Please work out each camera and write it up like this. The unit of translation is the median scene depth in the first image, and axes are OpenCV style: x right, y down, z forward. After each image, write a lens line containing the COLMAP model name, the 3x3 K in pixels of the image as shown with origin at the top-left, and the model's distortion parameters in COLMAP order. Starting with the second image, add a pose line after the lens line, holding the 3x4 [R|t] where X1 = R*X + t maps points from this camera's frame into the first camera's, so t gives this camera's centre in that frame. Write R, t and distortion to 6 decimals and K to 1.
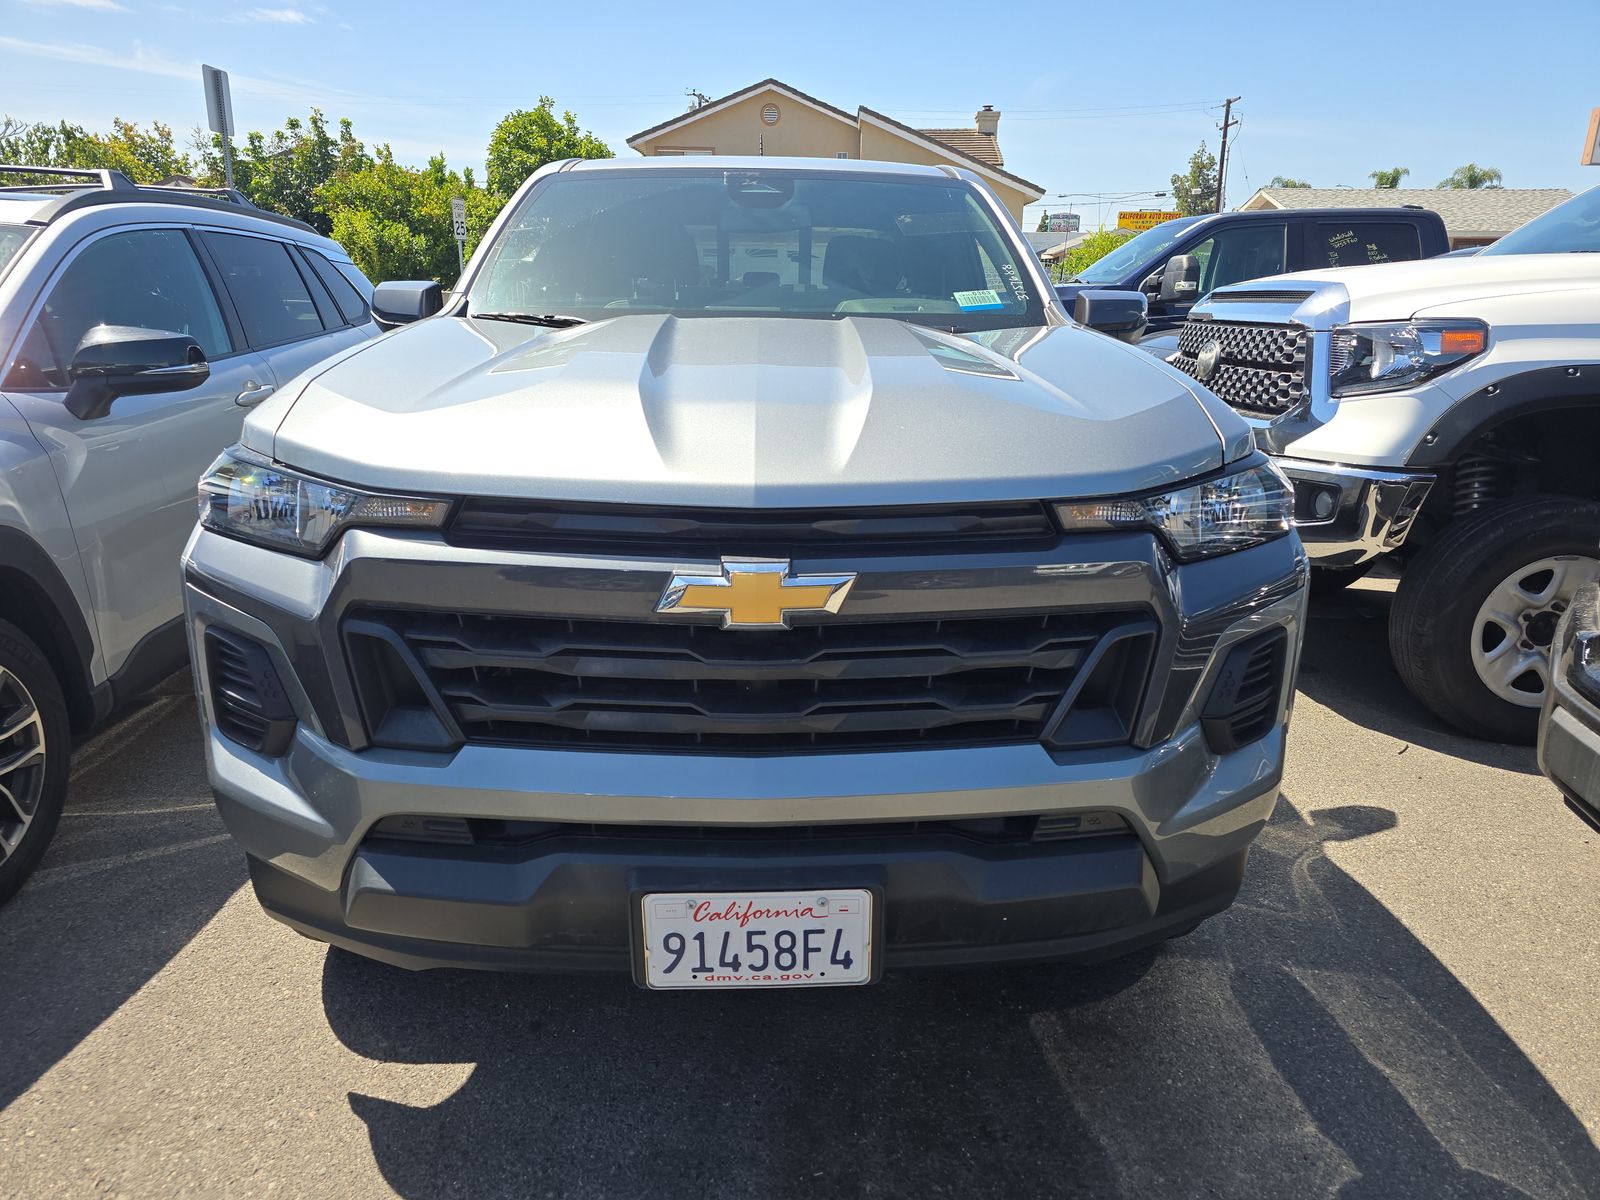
lens RADIAL K [[1091.1, 0, 796.2], [0, 1091.1, 601.2], [0, 0, 1]] dist [0.047893, -0.039270]
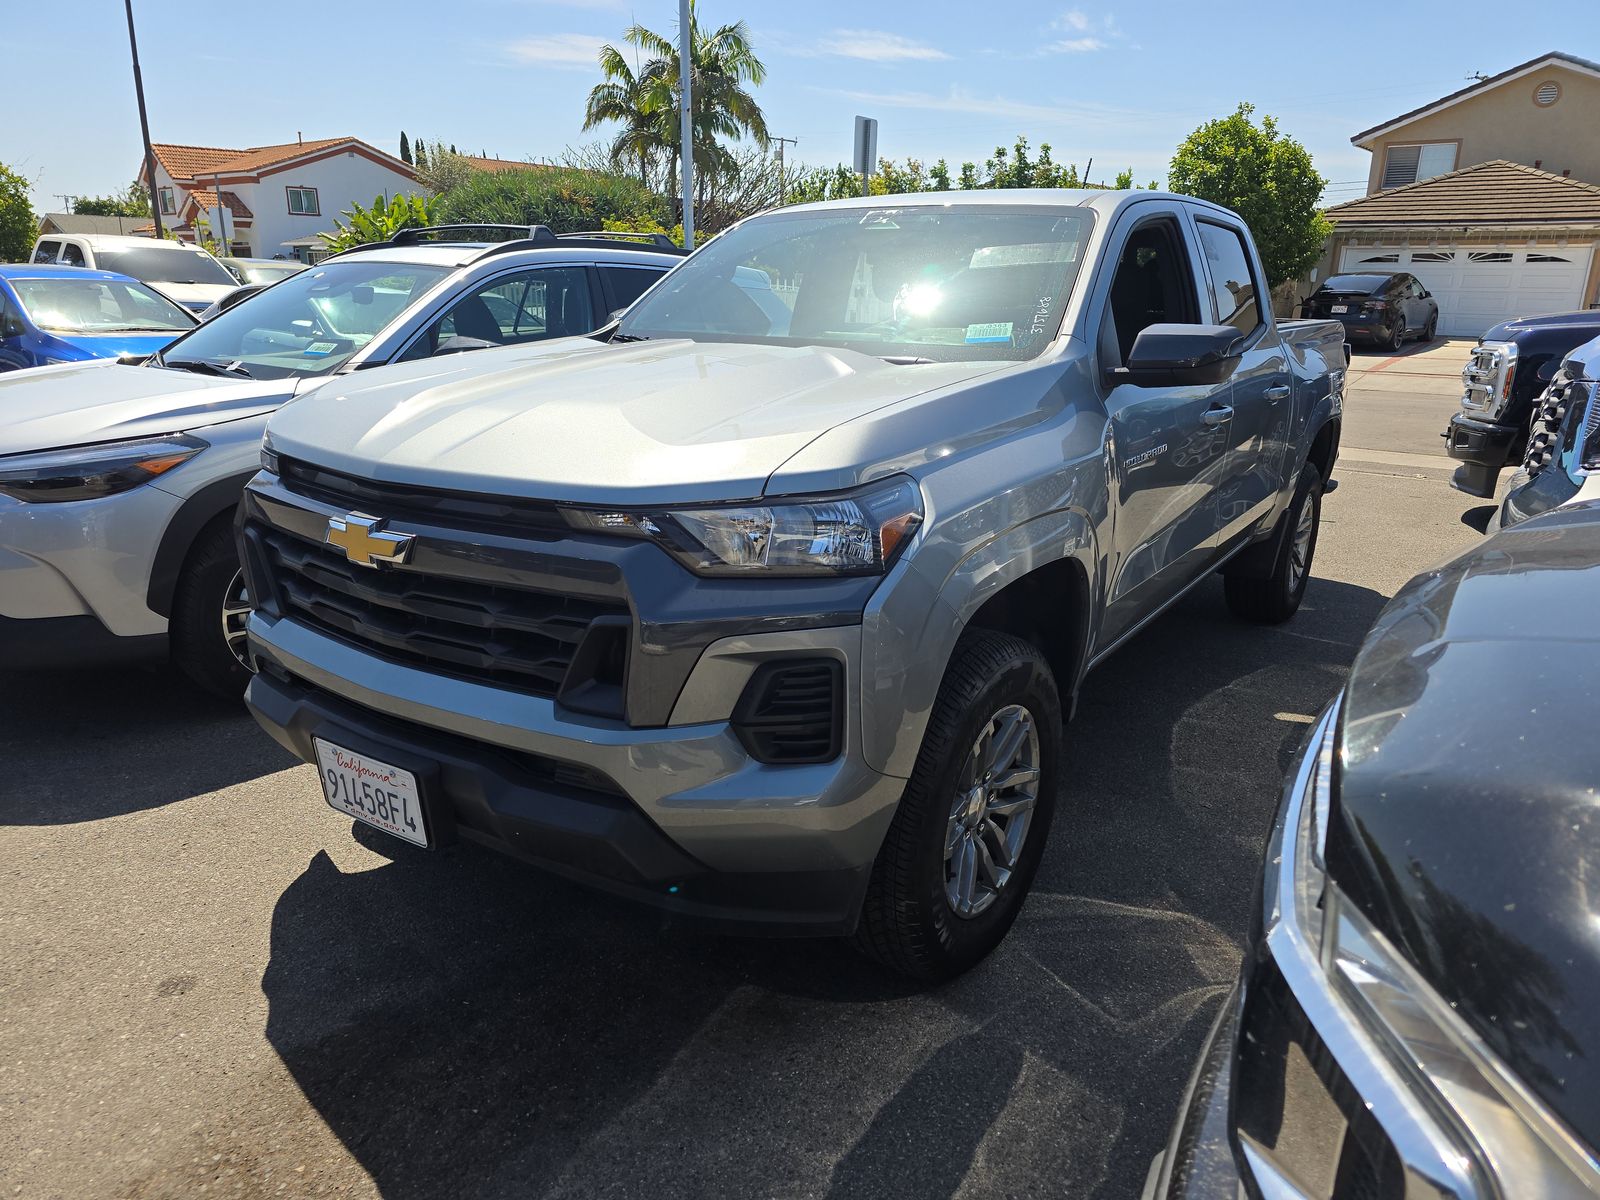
lens RADIAL K [[1091.1, 0, 796.2], [0, 1091.1, 601.2], [0, 0, 1]] dist [0.047893, -0.039270]
pose [[0.802321, 0.165129, -0.573597, 0.174765], [-0.169918, 0.984397, 0.045717, -0.012563], [0.572197, 0.060785, 0.817861, 0.023285]]
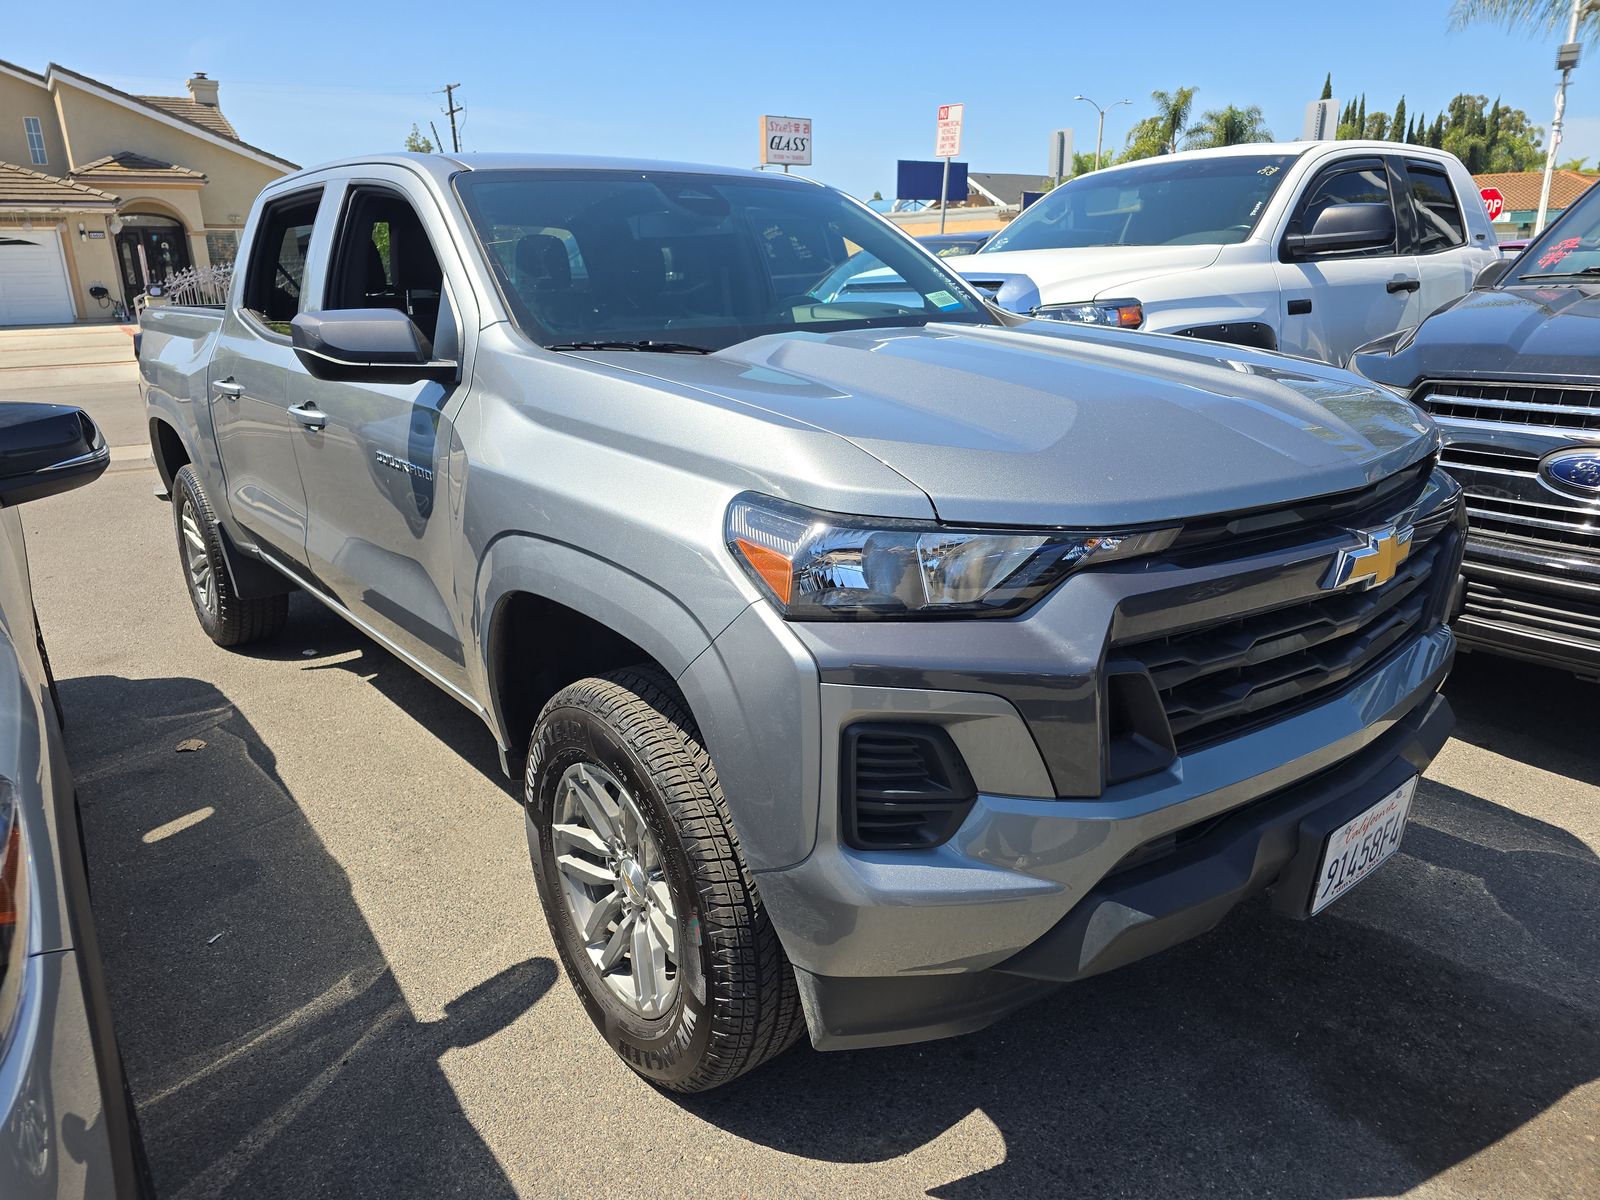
lens RADIAL K [[1091.1, 0, 796.2], [0, 1091.1, 601.2], [0, 0, 1]] dist [0.047893, -0.039270]
pose [[0.790402, -0.205177, 0.577206, -0.175989], [0.196948, 0.977329, 0.077713, -0.025176], [-0.580065, 0.052255, 0.812892, 0.054598]]
